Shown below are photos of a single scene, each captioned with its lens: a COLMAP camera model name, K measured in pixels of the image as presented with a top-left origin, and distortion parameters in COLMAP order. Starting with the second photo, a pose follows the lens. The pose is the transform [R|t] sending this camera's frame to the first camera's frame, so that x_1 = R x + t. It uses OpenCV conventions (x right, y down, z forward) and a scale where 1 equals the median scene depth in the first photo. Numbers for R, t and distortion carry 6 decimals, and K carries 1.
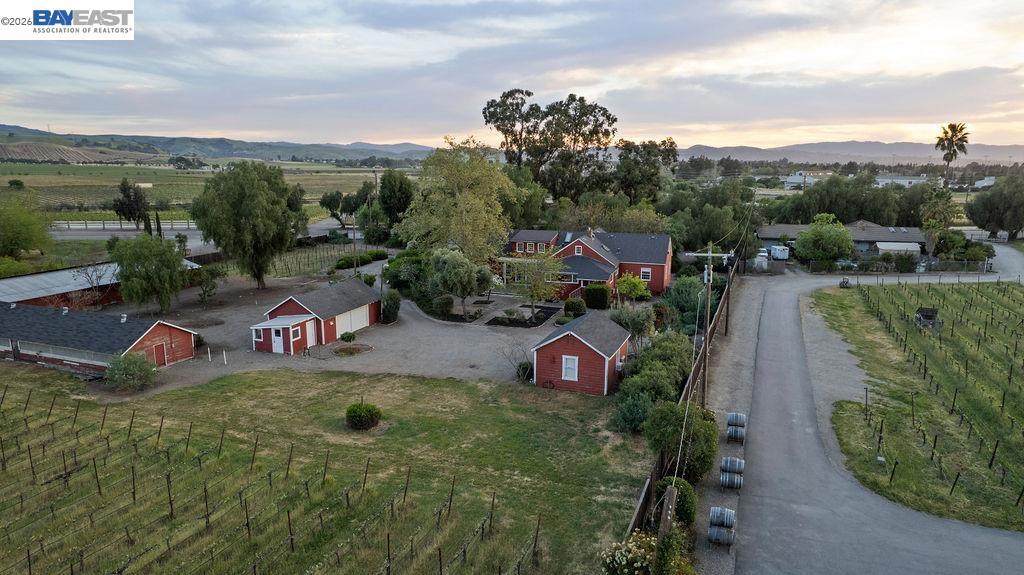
lens RADIAL K [[661.3, 0, 509.8], [0, 661.3, 294.7], [0, 0, 1]] dist [-0.069930, 0.064797]
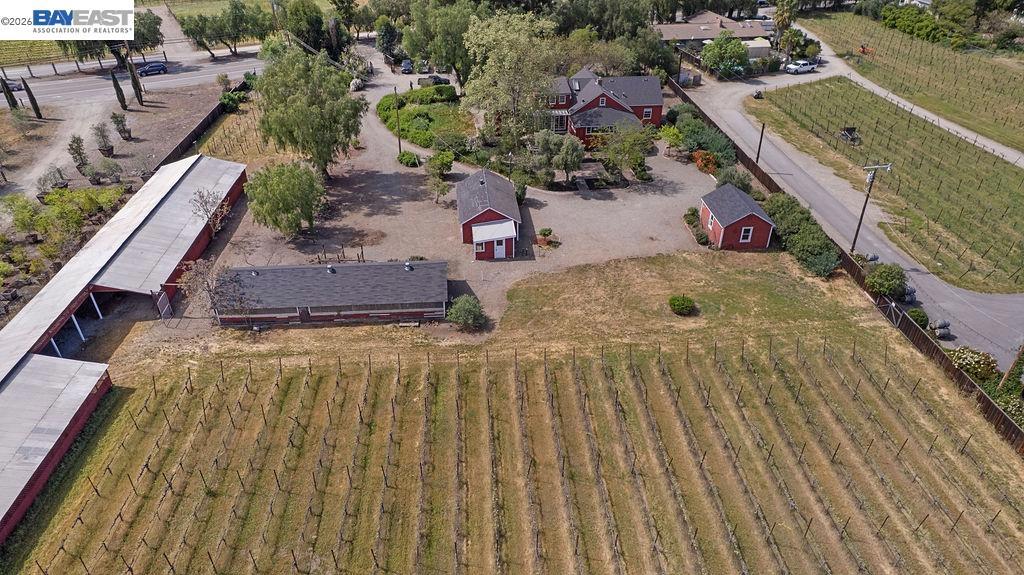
lens RADIAL K [[661.3, 0, 509.8], [0, 661.3, 294.7], [0, 0, 1]] dist [-0.069930, 0.064797]
pose [[0.901652, -0.242702, 0.357938, -0.793691], [0.088907, 0.914022, 0.395801, -0.332570], [-0.423225, -0.325052, 0.845708, -0.064066]]
